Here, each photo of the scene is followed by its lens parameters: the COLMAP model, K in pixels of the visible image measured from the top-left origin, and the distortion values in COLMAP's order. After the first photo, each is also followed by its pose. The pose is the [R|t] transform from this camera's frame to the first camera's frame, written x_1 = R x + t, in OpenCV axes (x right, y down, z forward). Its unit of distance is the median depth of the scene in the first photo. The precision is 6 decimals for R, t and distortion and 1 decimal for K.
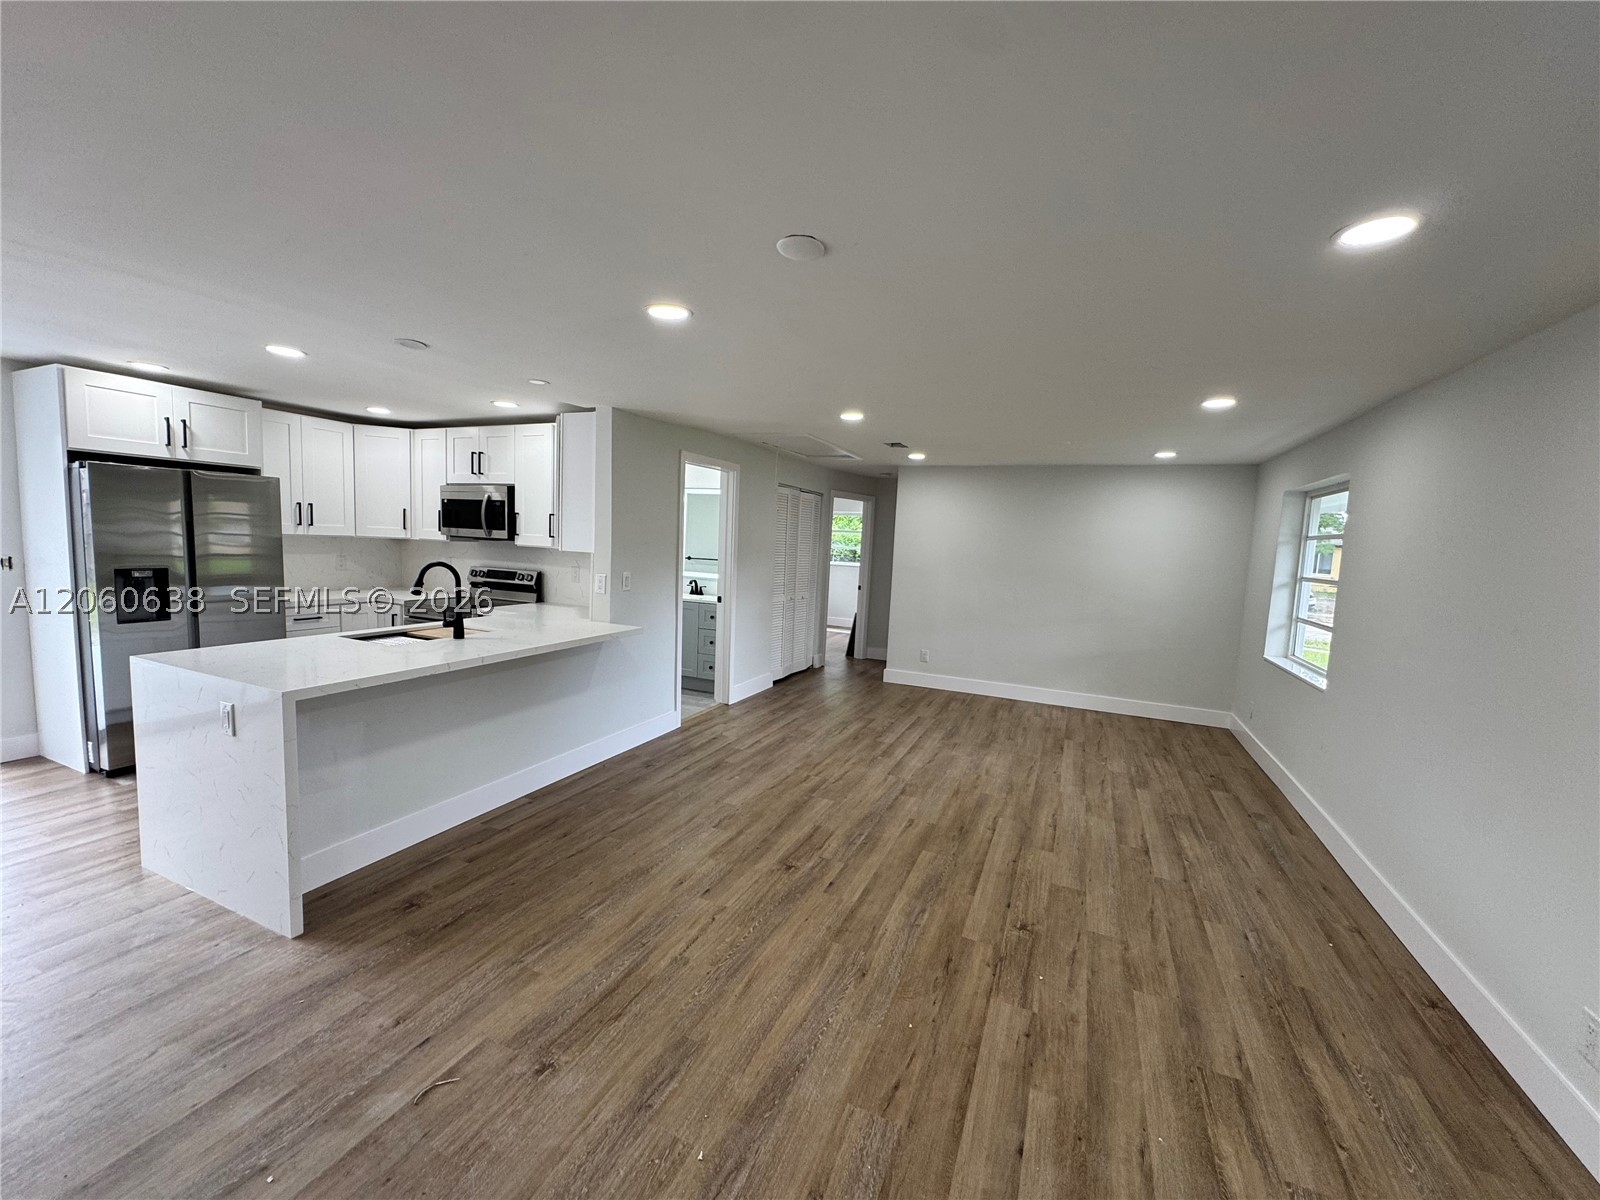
lens RADIAL K [[639.0, 0, 801.0], [0, 639.0, 599.1], [0, 0, 1]] dist [-0.003469, 0.000891]
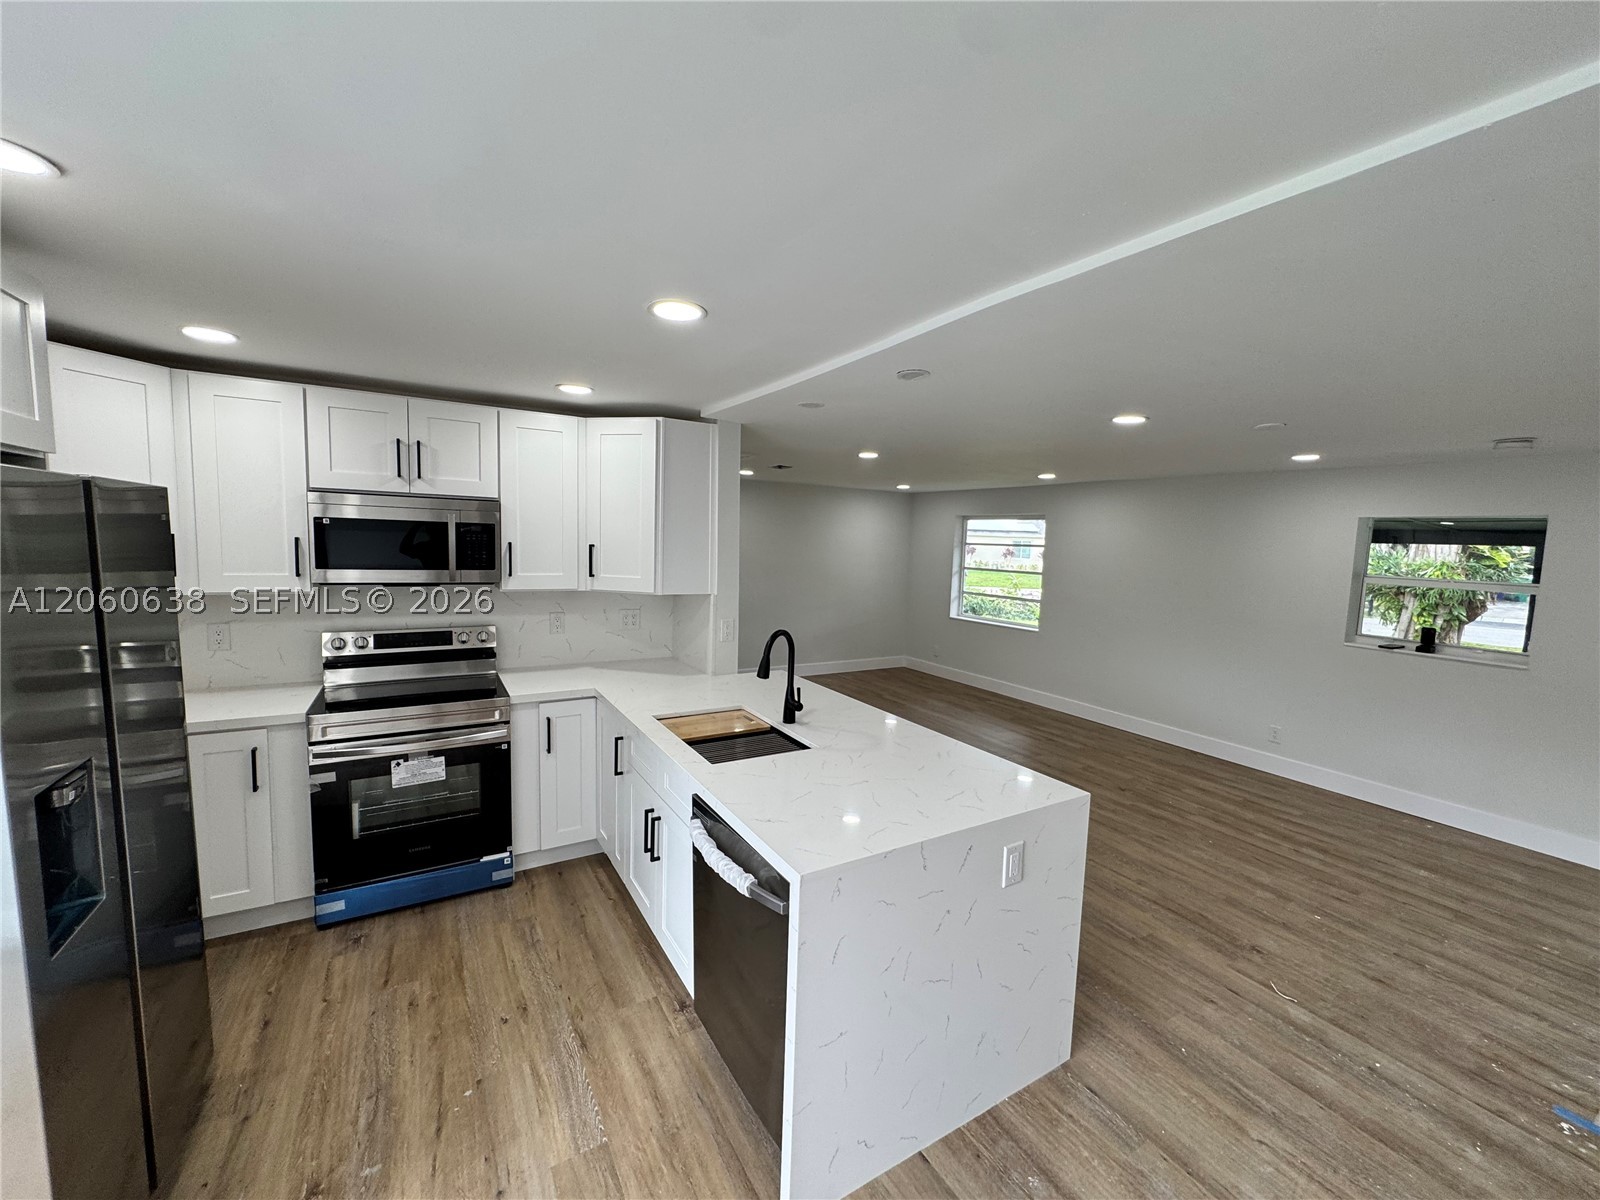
lens RADIAL K [[639.0, 0, 799.9], [0, 639.0, 597.9], [0, 0, 1]] dist [-0.003469, 0.000891]
pose [[0.578580, -0.100576, 0.809401, -1.108172], [0.069291, 0.994842, 0.074088, -0.144317], [-0.812677, 0.013218, 0.582564, 0.503939]]
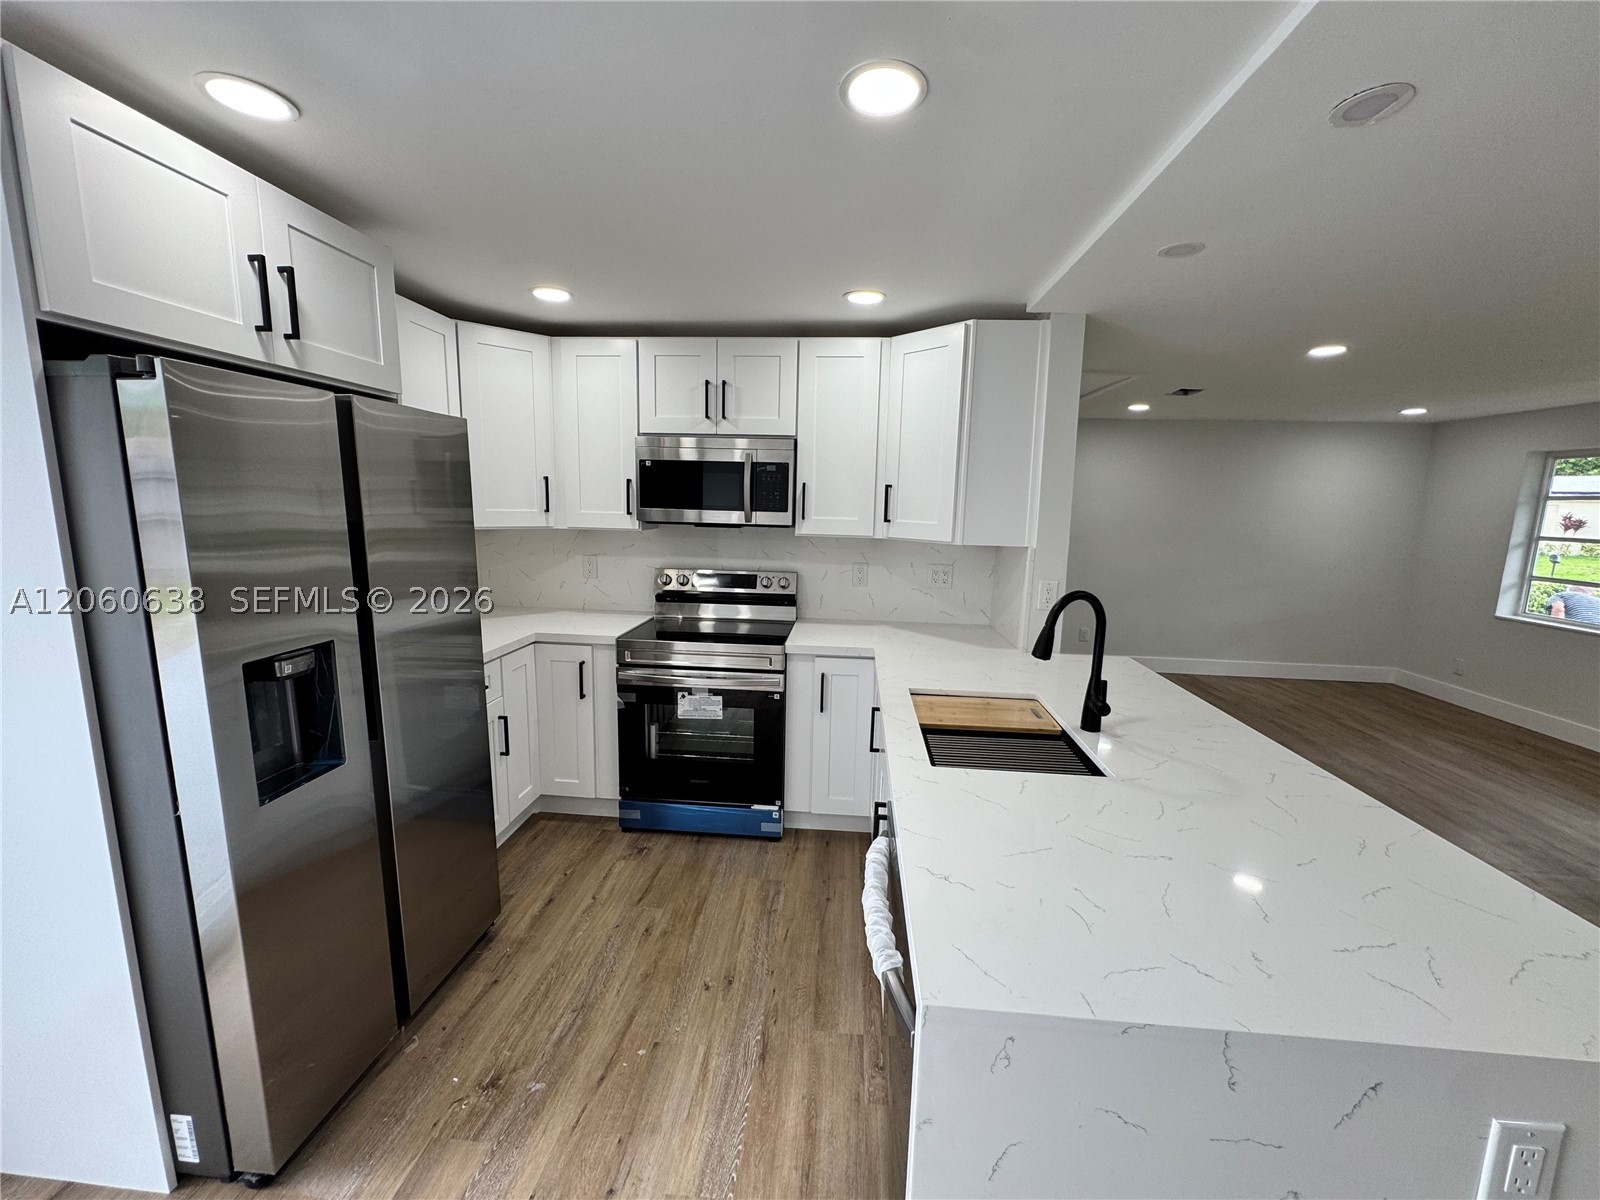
lens RADIAL K [[639.0, 0, 799.9], [0, 639.0, 599.1], [0, 0, 1]] dist [-0.003469, 0.000891]
pose [[0.944497, -0.071608, 0.320621, -0.895230], [0.048188, 0.995597, 0.080406, -0.099294], [-0.324967, -0.060493, 0.943789, 0.555439]]
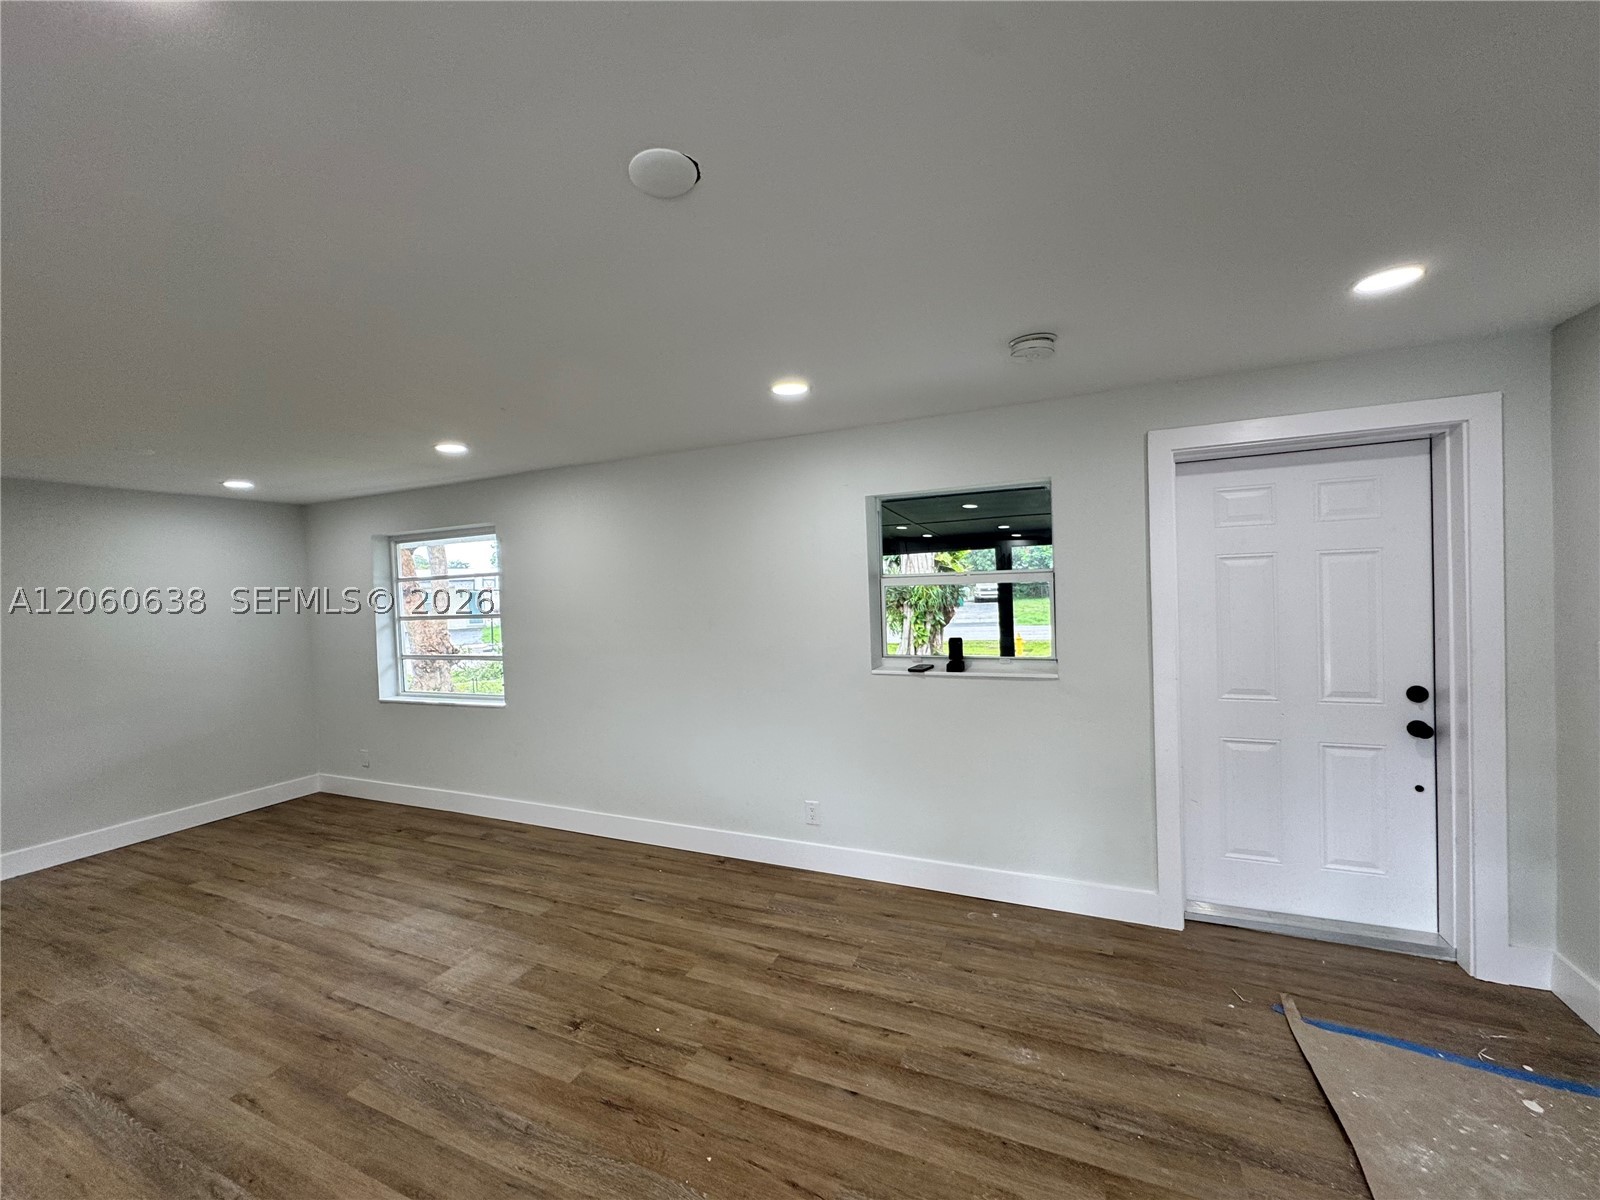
lens RADIAL K [[639.0, 0, 797.8], [0, 639.0, 598.1], [0, 0, 1]] dist [-0.003469, 0.000891]
pose [[0.001814, -0.061746, 0.998090, -0.355807], [0.132730, 0.989276, 0.060960, -0.056743], [-0.991151, 0.132365, 0.009990, 0.444674]]
